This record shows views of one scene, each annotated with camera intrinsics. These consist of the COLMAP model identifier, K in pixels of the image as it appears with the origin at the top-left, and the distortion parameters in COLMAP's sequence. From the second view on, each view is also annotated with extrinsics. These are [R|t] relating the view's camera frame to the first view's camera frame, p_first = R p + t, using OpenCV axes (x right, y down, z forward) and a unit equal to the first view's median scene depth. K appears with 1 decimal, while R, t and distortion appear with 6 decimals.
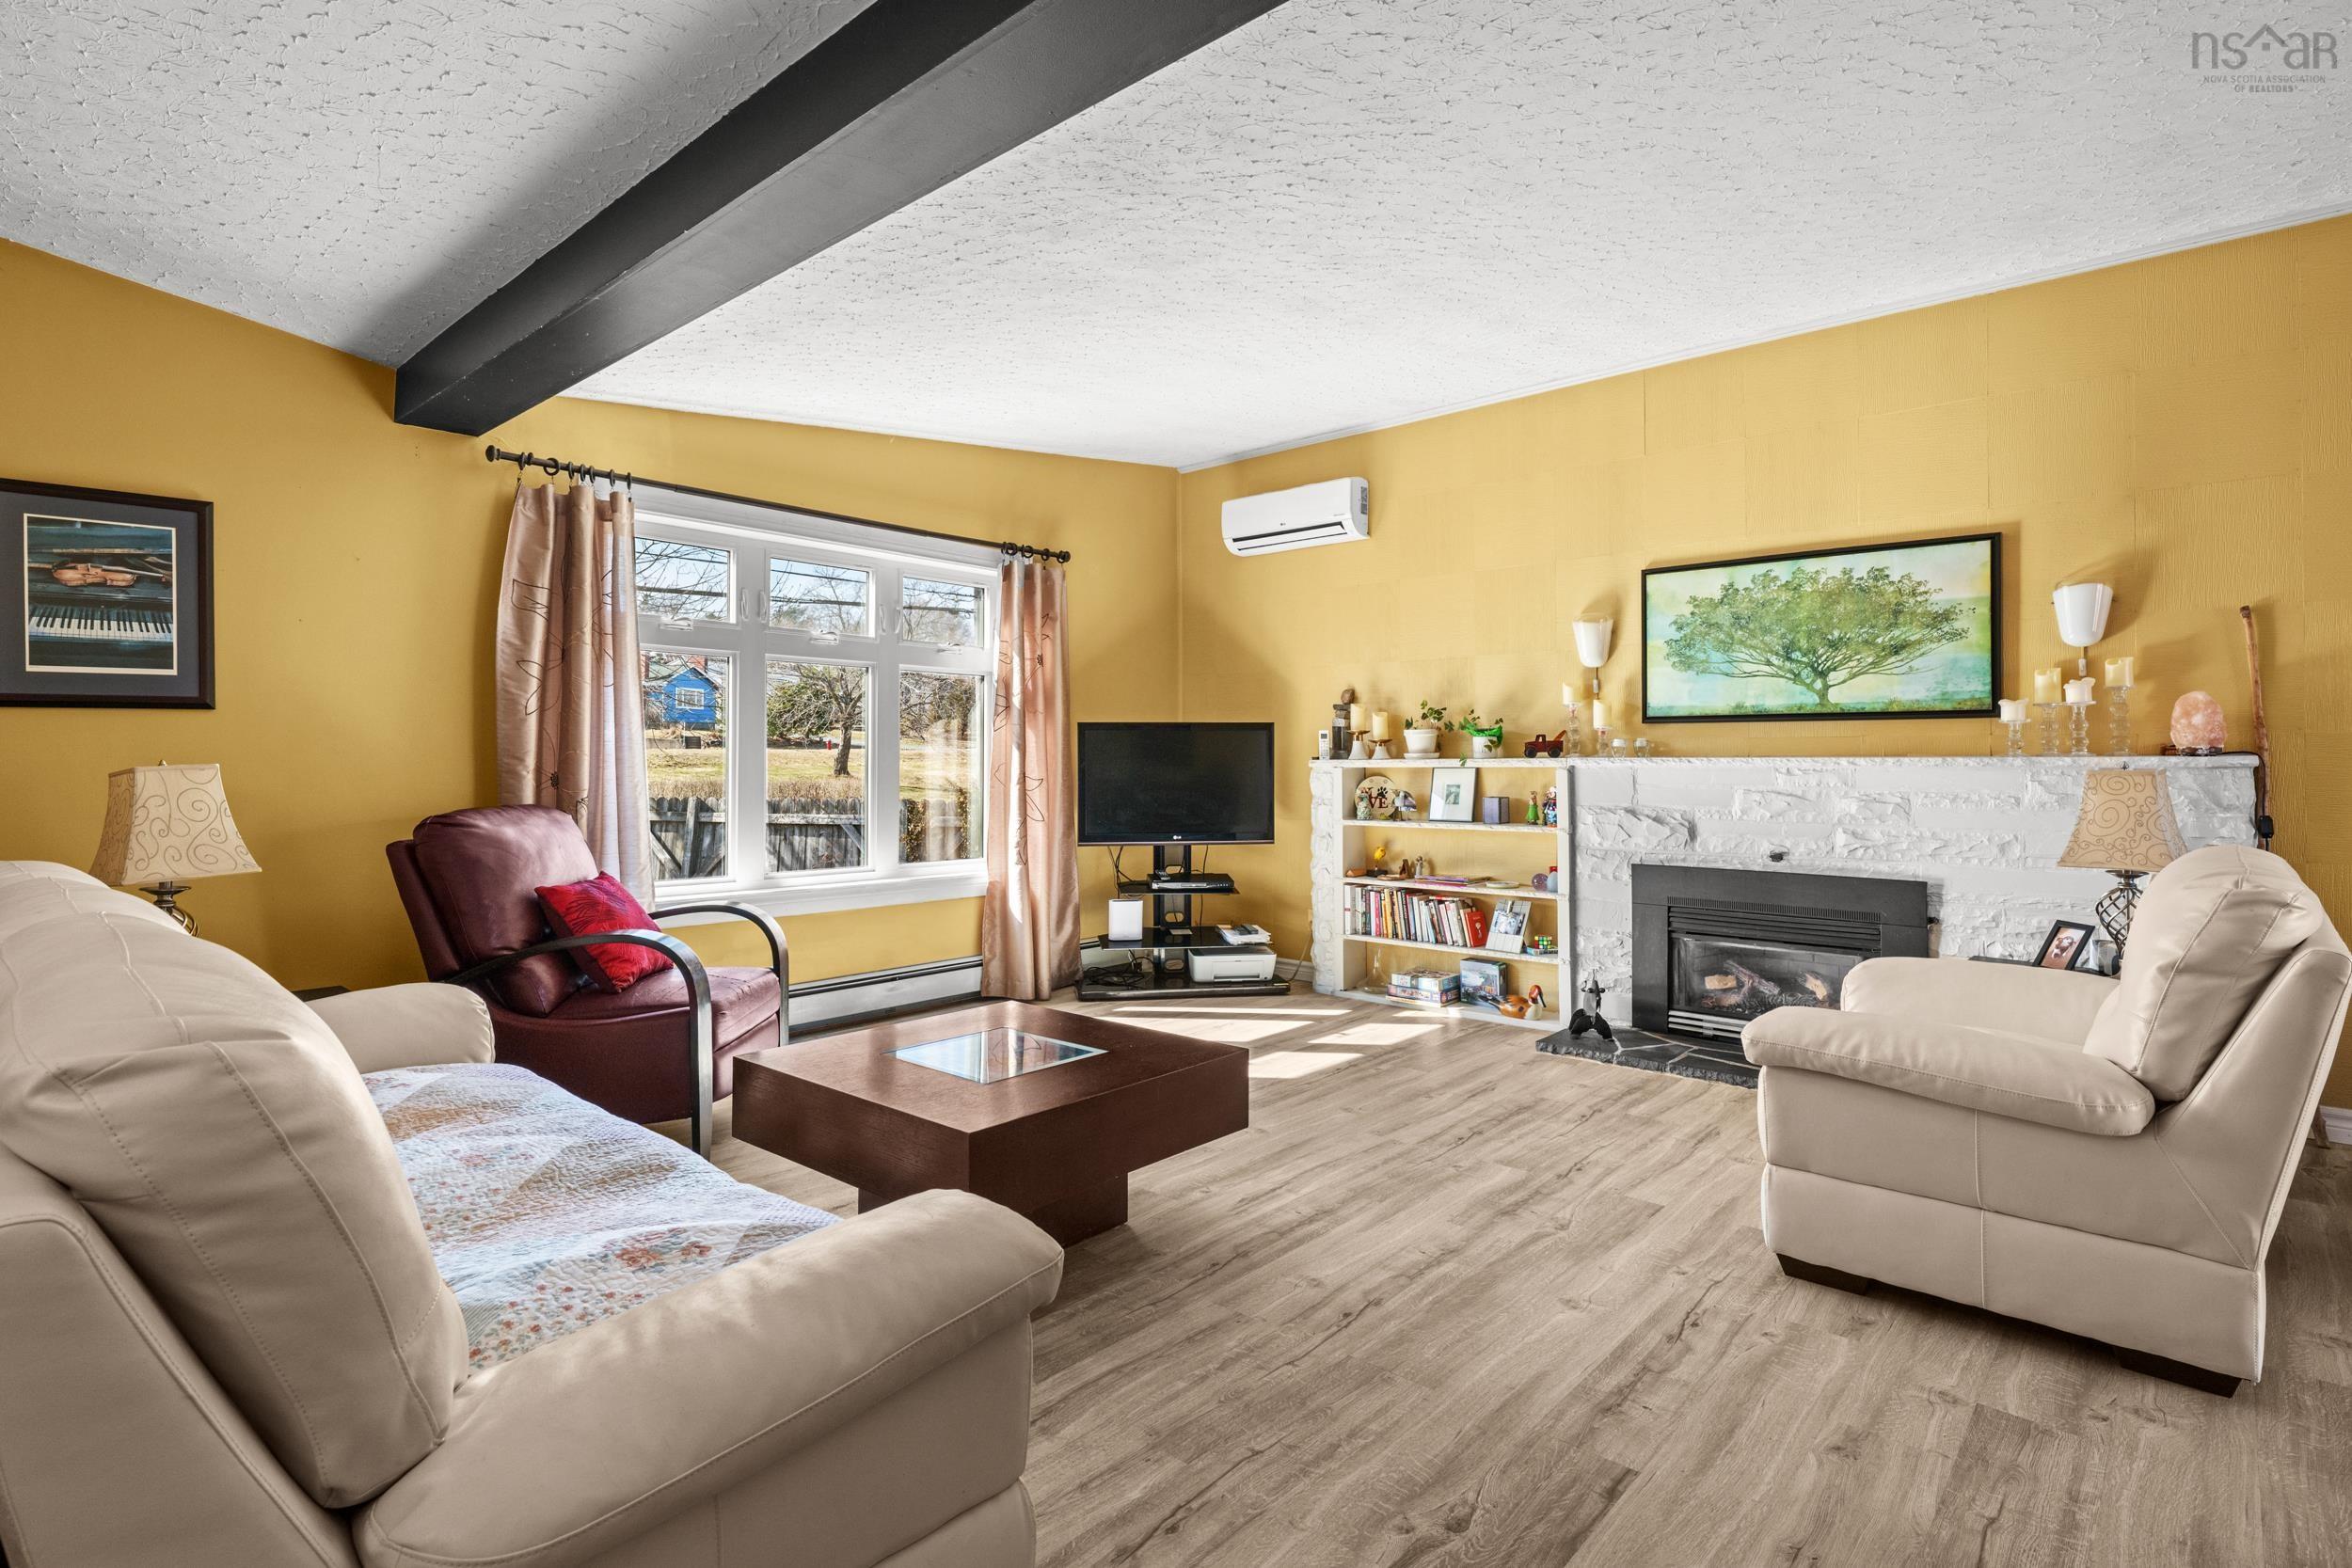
lens RADIAL K [[1158.4, 0, 1187.4], [0, 1158.4, 752.9], [0, 0, 1]] dist [-0.002759, 0.001090]
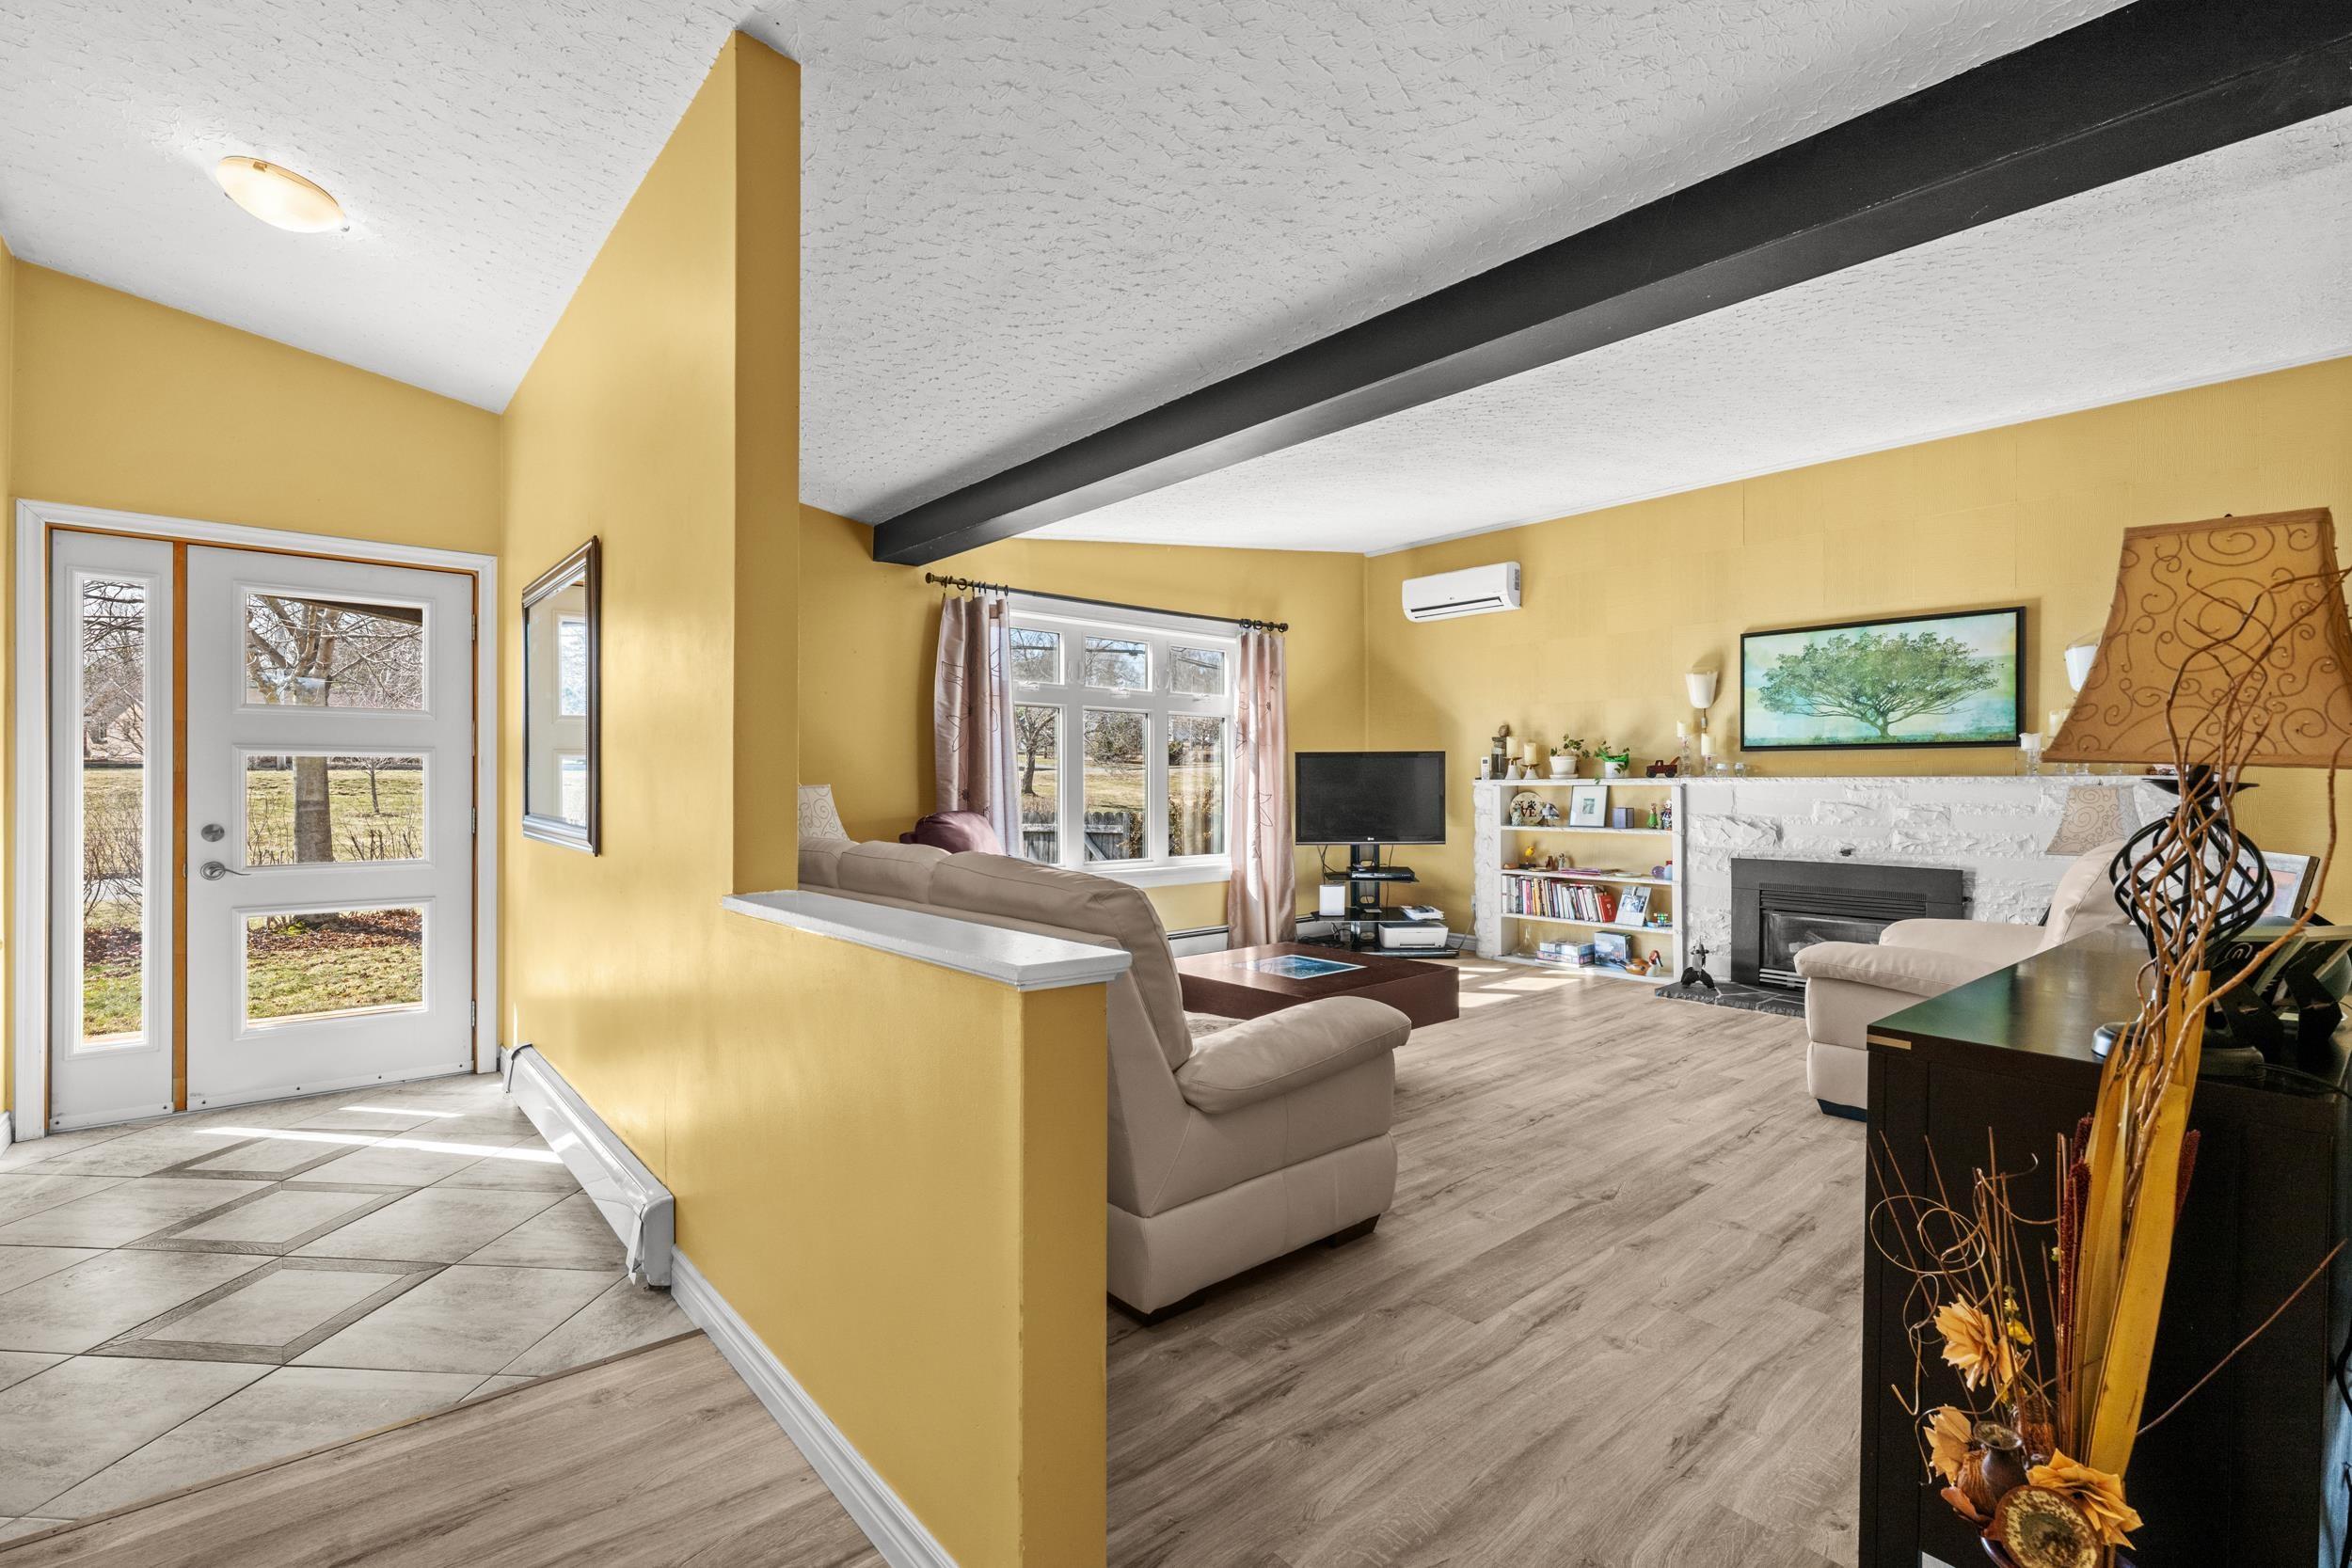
lens RADIAL K [[1061.9, 0, 1183.7], [0, 1061.9, 790.7], [0, 0, 1]] dist [-0.000832, -0.000917]
pose [[0.991963, -0.001506, -0.126523, -0.088444], [0.003547, 0.999867, 0.015904, -0.002491], [0.126482, -0.016224, 0.991836, -0.299670]]
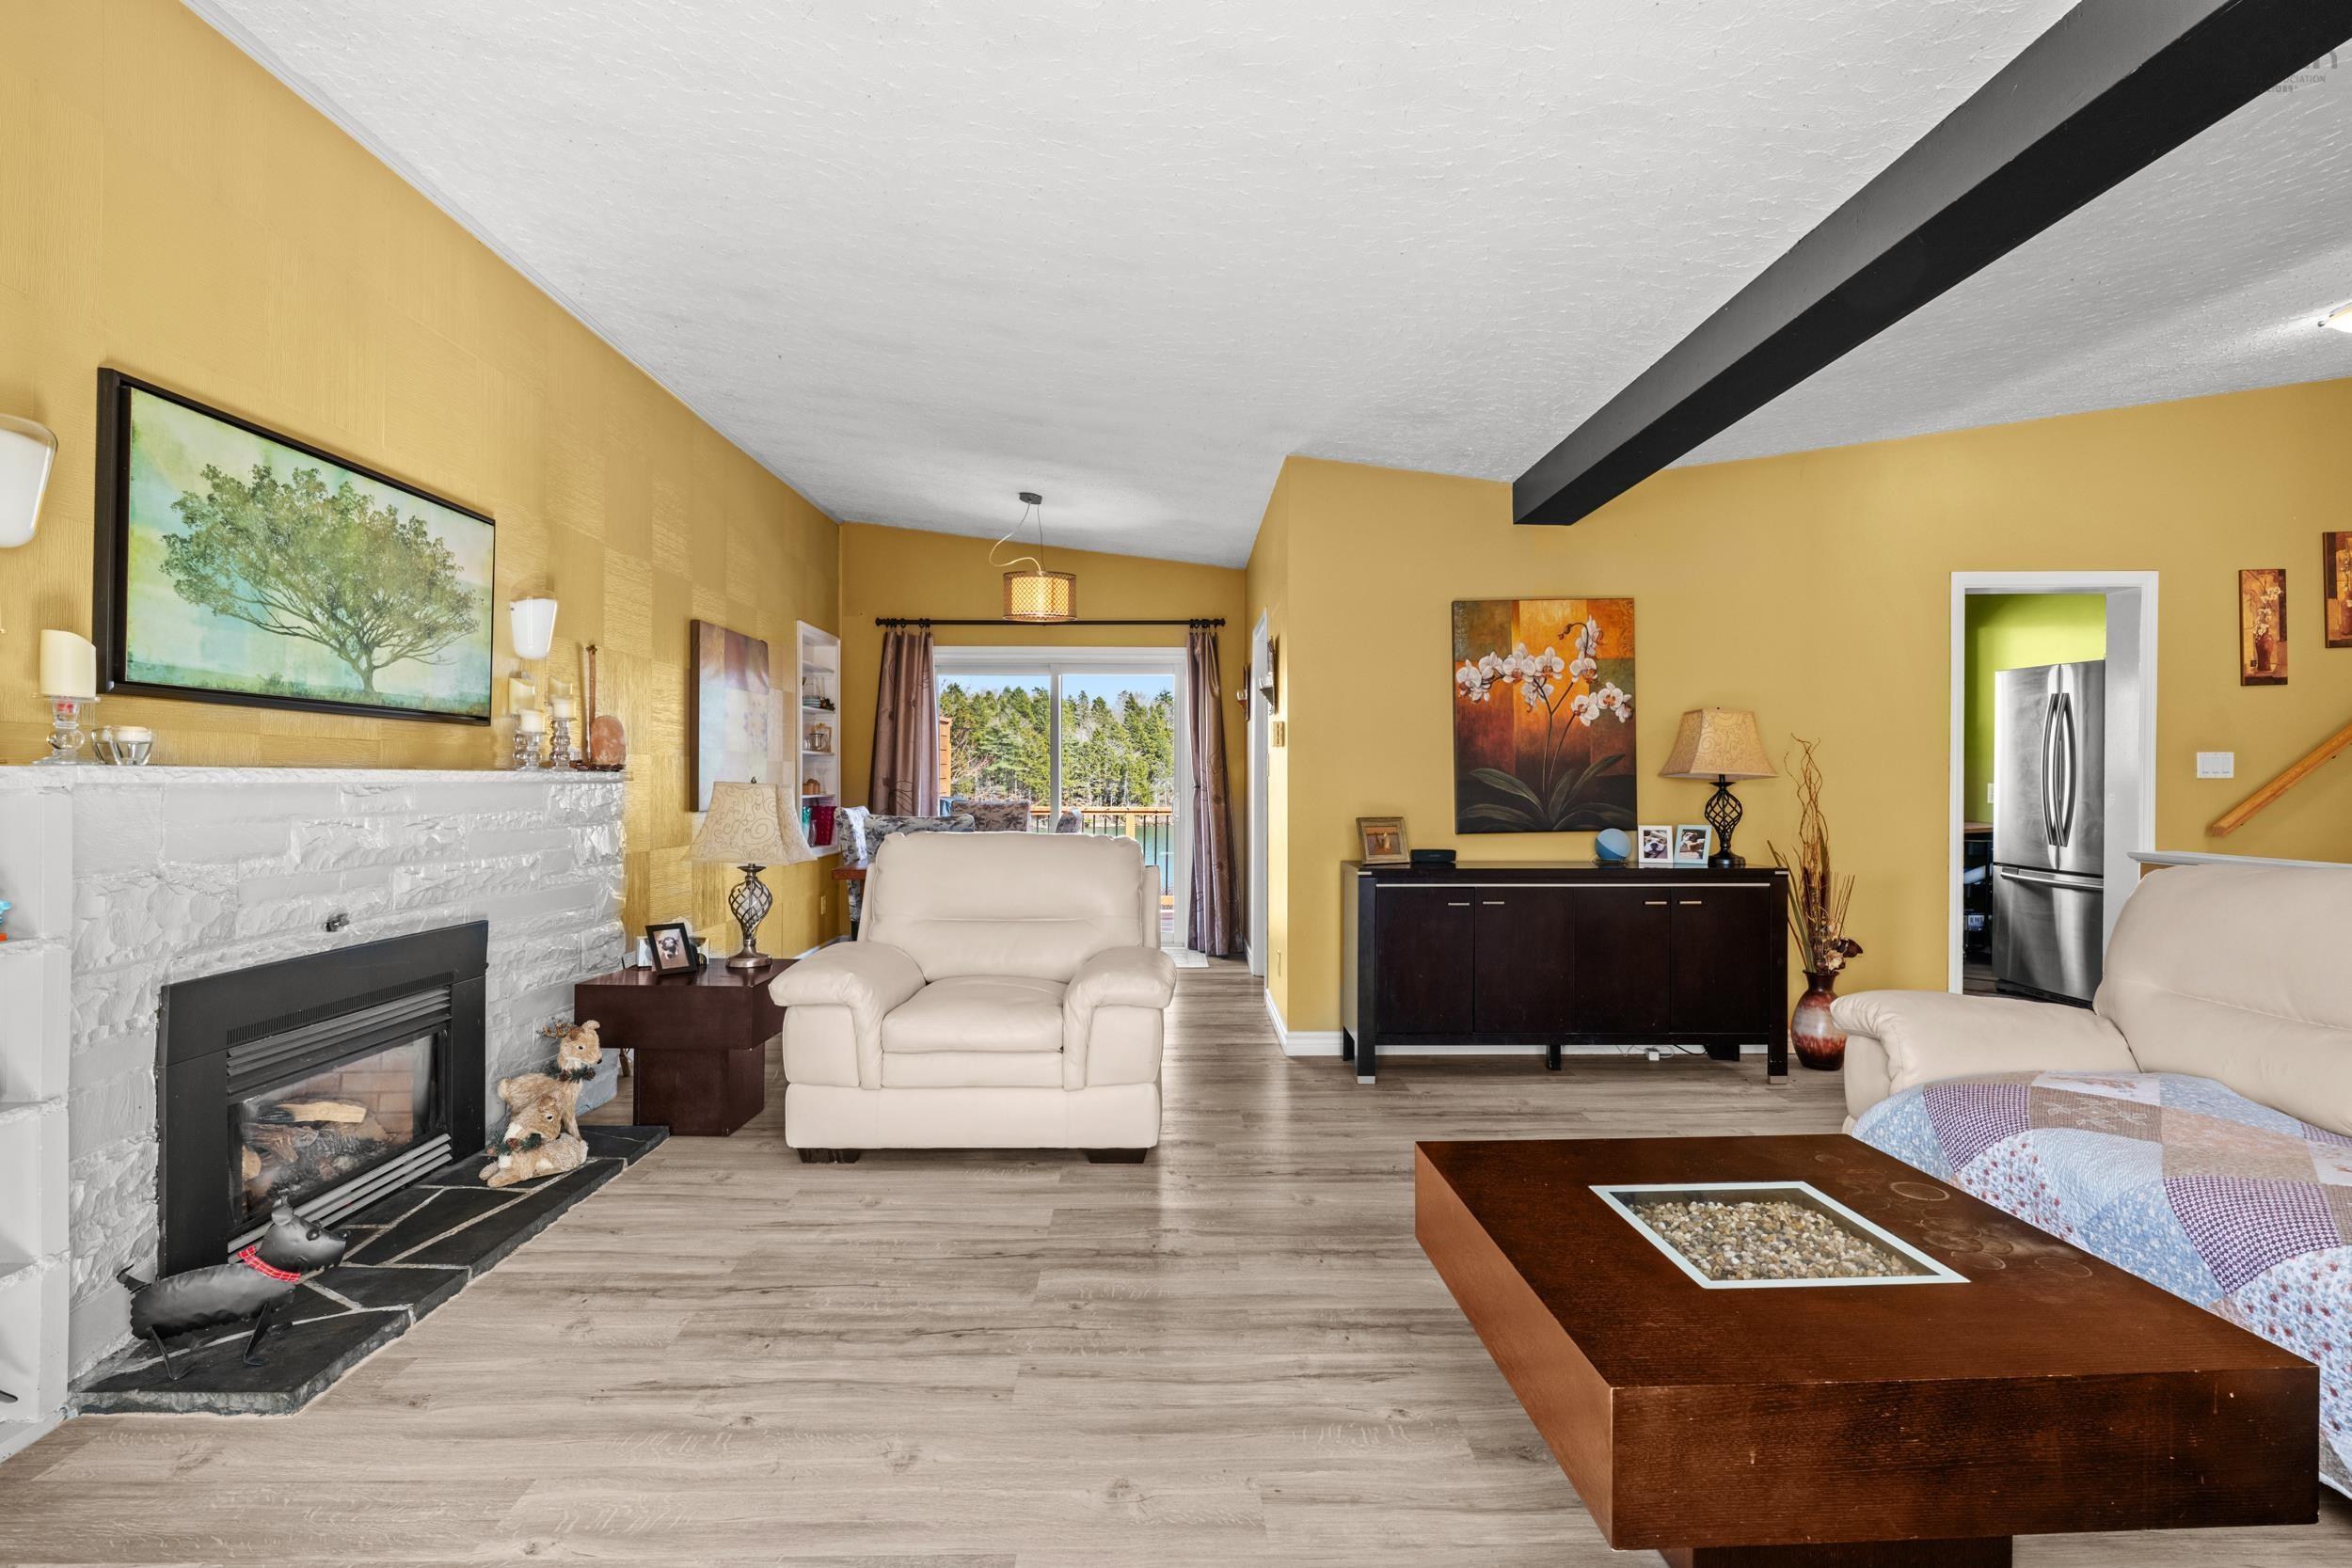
lens RADIAL K [[1158.4, 0, 1150.3], [0, 1158.4, 776.3], [0, 0, 1]] dist [-0.002759, 0.001090]
pose [[-0.684097, -0.000565, 0.729390, -0.271033], [-0.008491, 0.999938, -0.007189, 0.009069], [-0.729341, -0.011111, -0.684060, 1.127525]]
